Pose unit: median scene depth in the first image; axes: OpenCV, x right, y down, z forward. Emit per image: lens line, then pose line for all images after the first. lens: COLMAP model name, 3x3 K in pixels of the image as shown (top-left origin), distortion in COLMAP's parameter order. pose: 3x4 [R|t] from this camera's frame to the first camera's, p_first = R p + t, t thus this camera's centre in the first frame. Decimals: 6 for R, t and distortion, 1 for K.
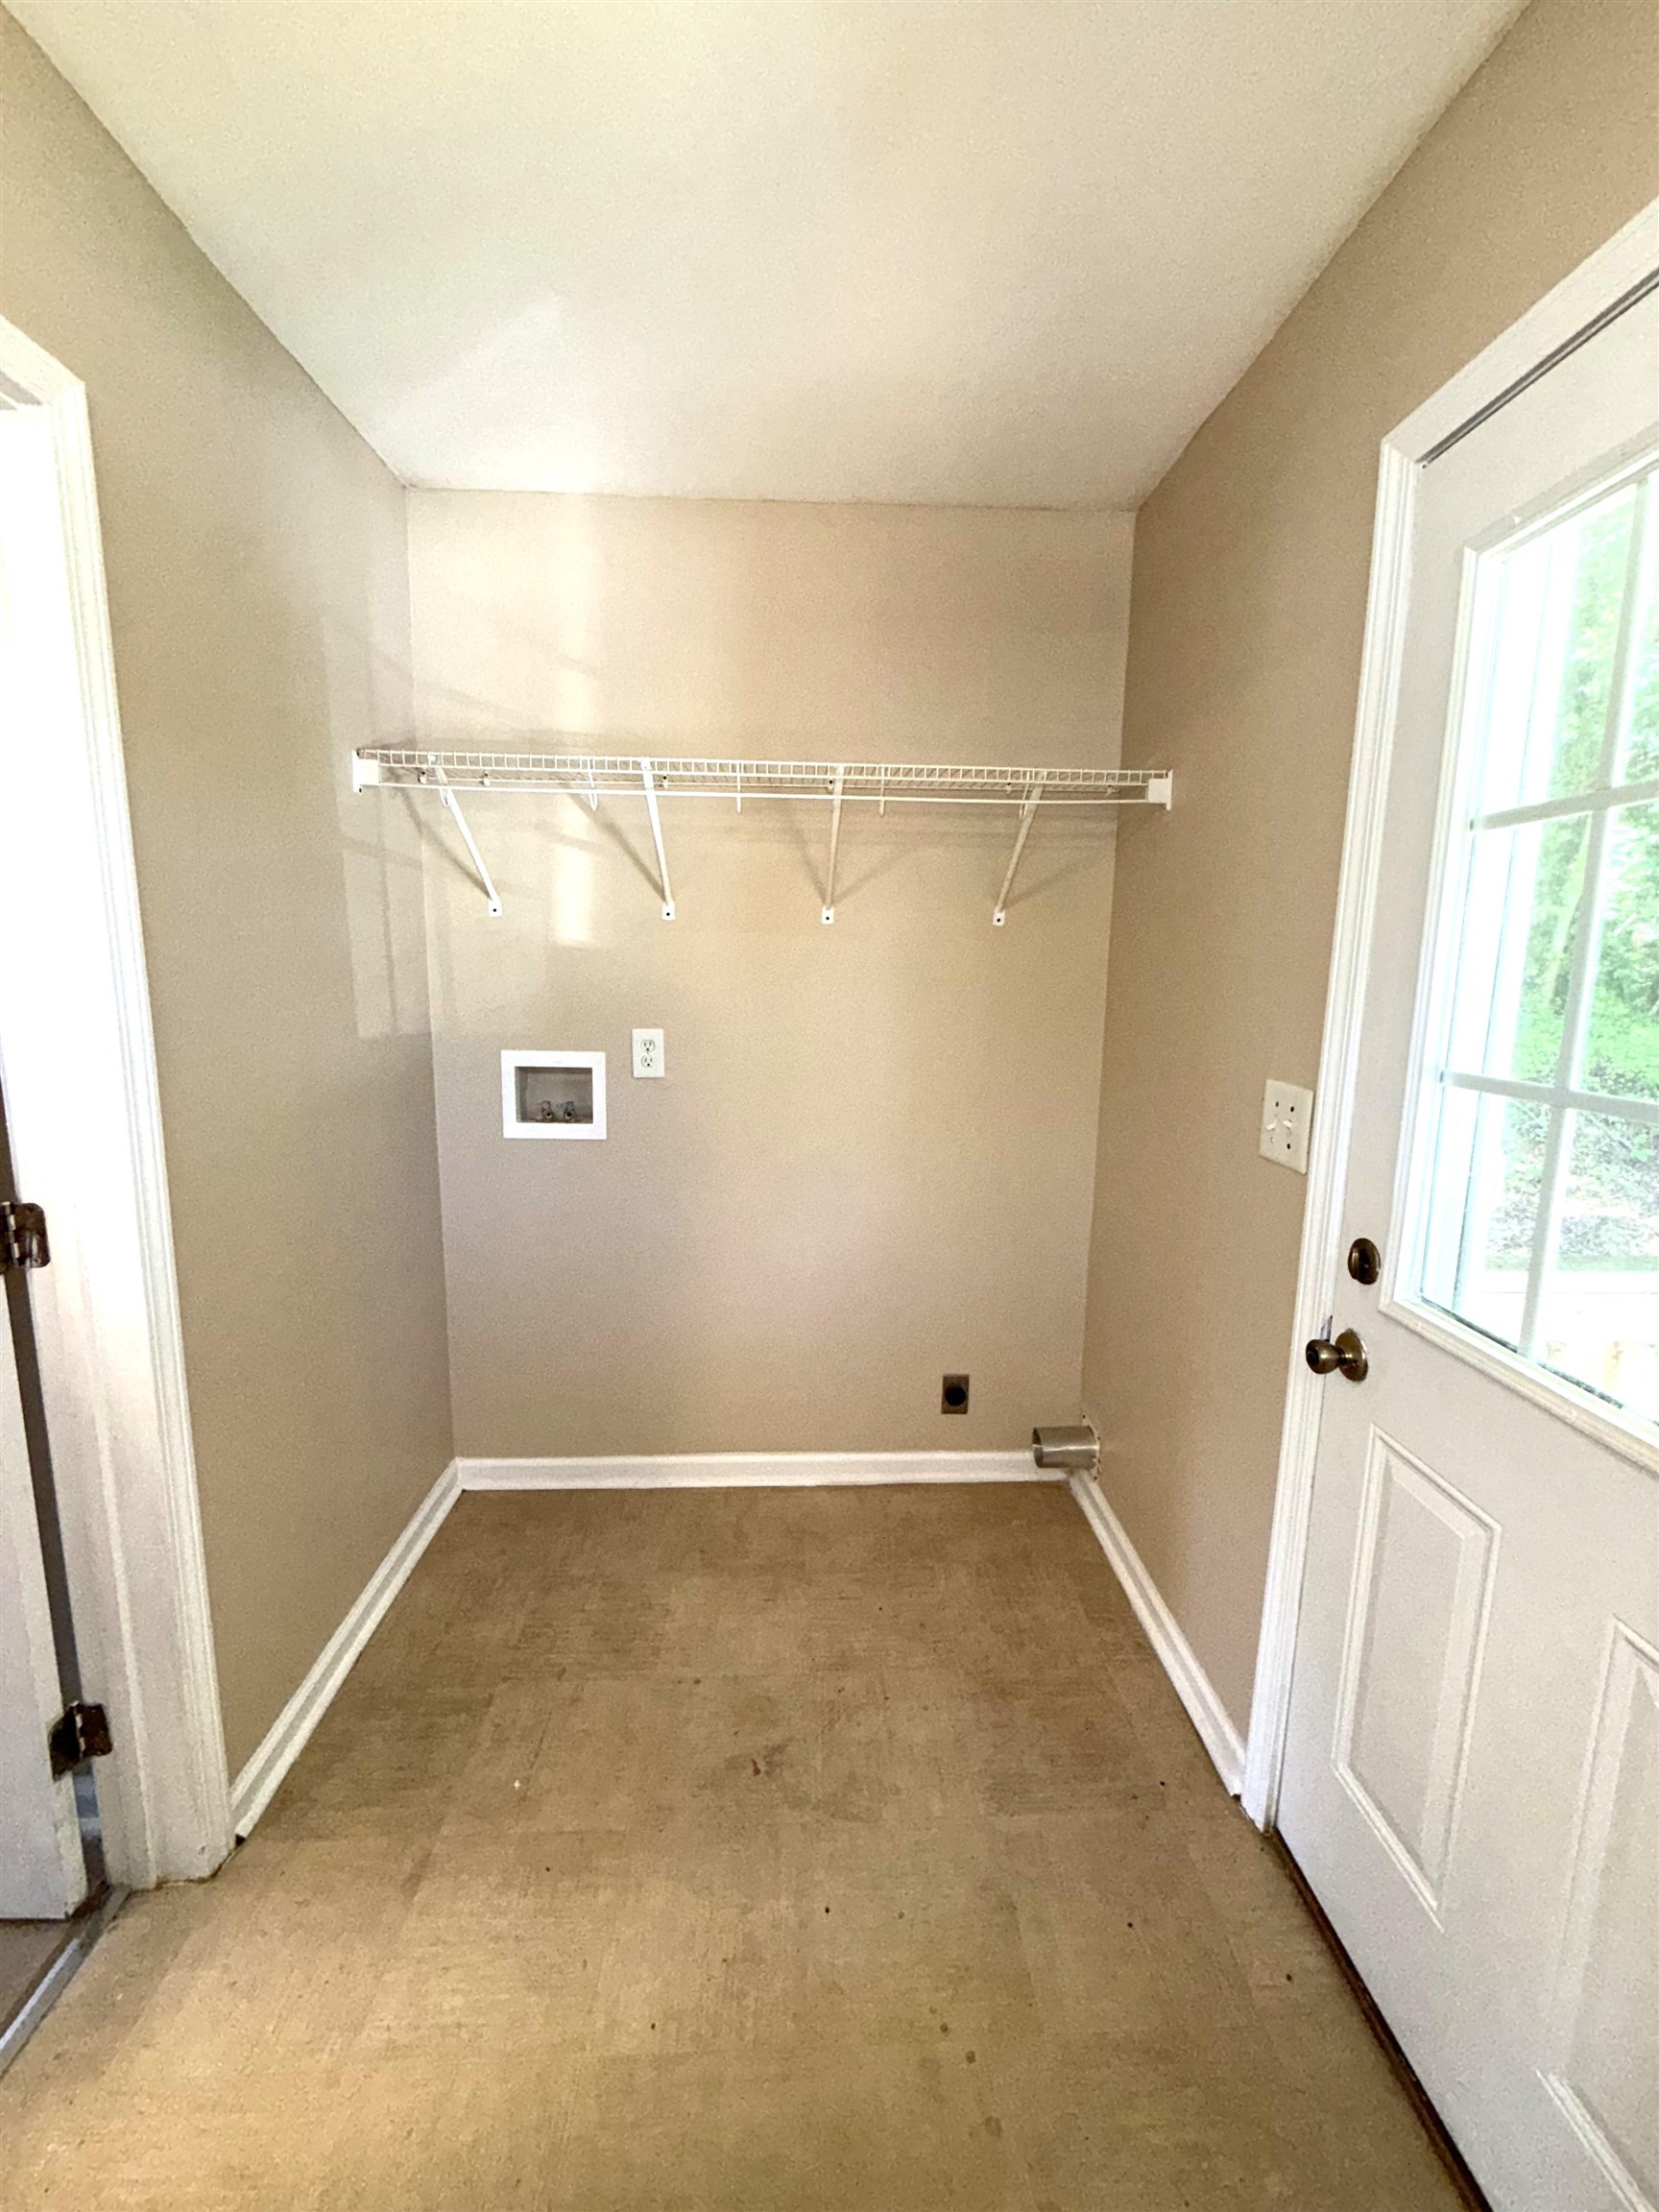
lens RADIAL K [[884.2, 0, 831.2], [0, 884.2, 1101.3], [0, 0, 1]] dist [0.001402, 0.000263]
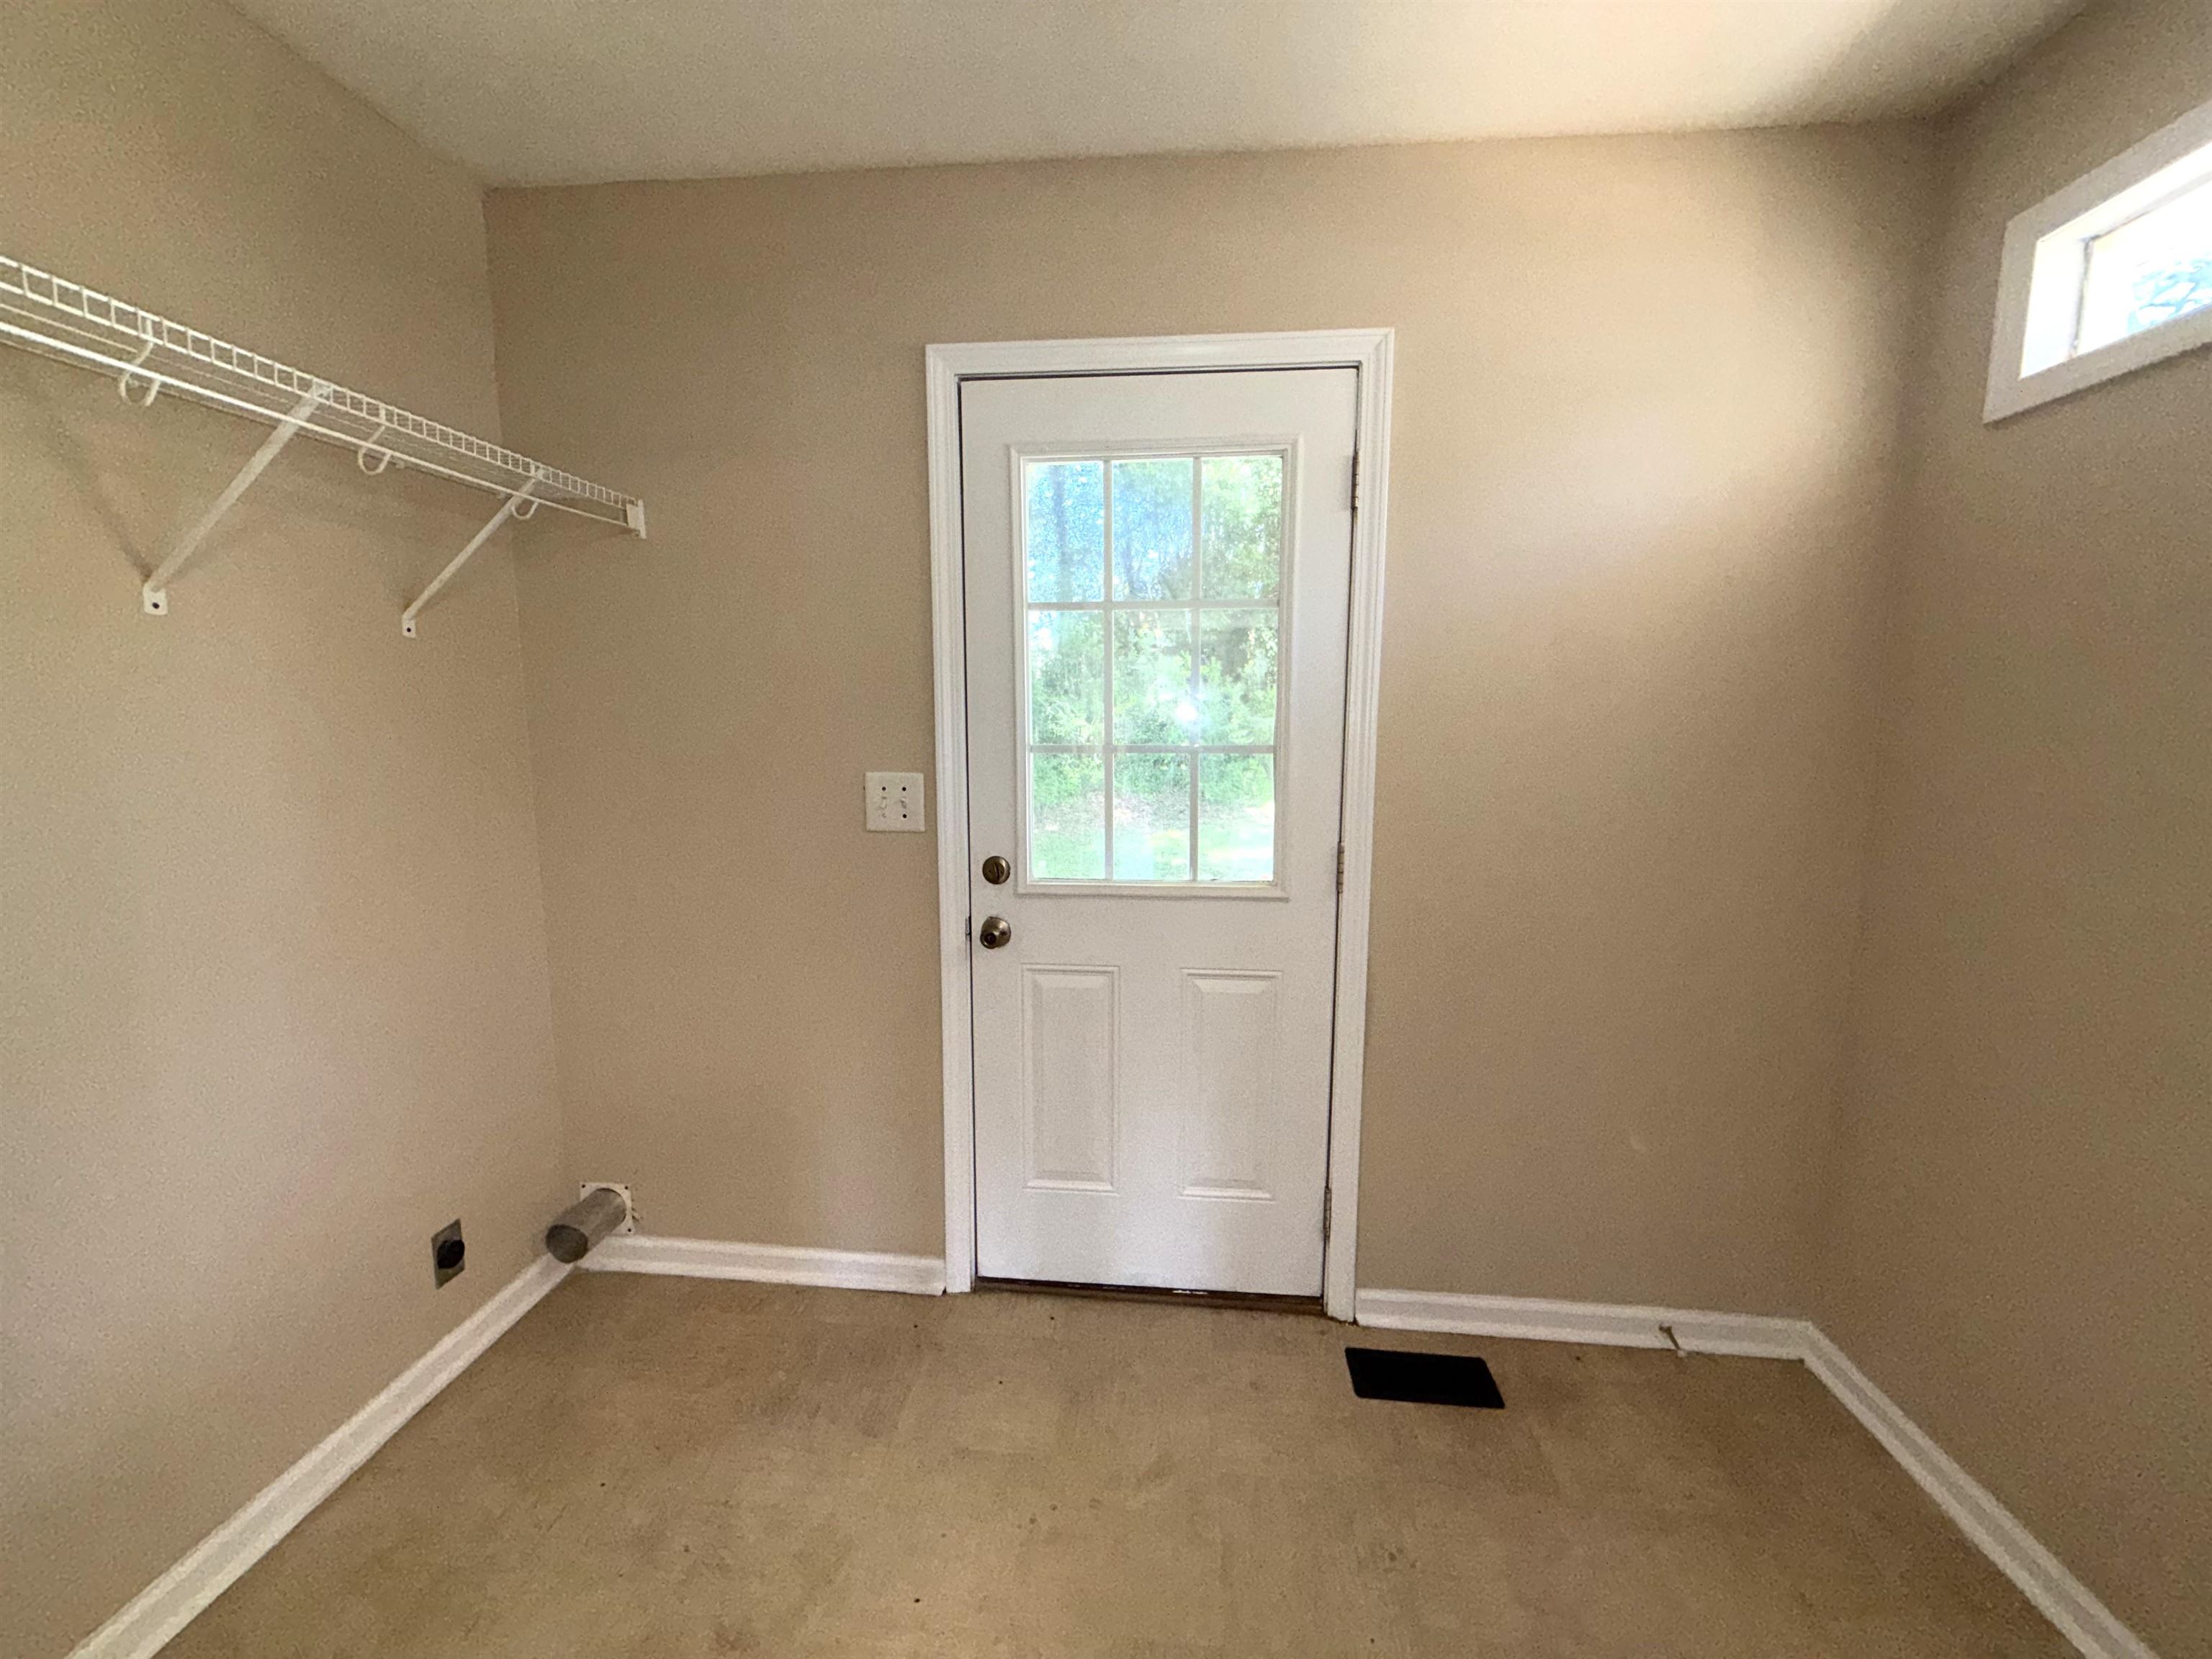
lens RADIAL K [[881.7, 0, 1104.3], [0, 881.7, 826.6], [0, 0, 1]] dist [0.000519, -0.000299]
pose [[0.139893, -0.143499, 0.979713, -0.730663], [0.158850, 0.979880, 0.120842, -0.045866], [-0.977342, 0.138723, 0.159873, 0.432049]]
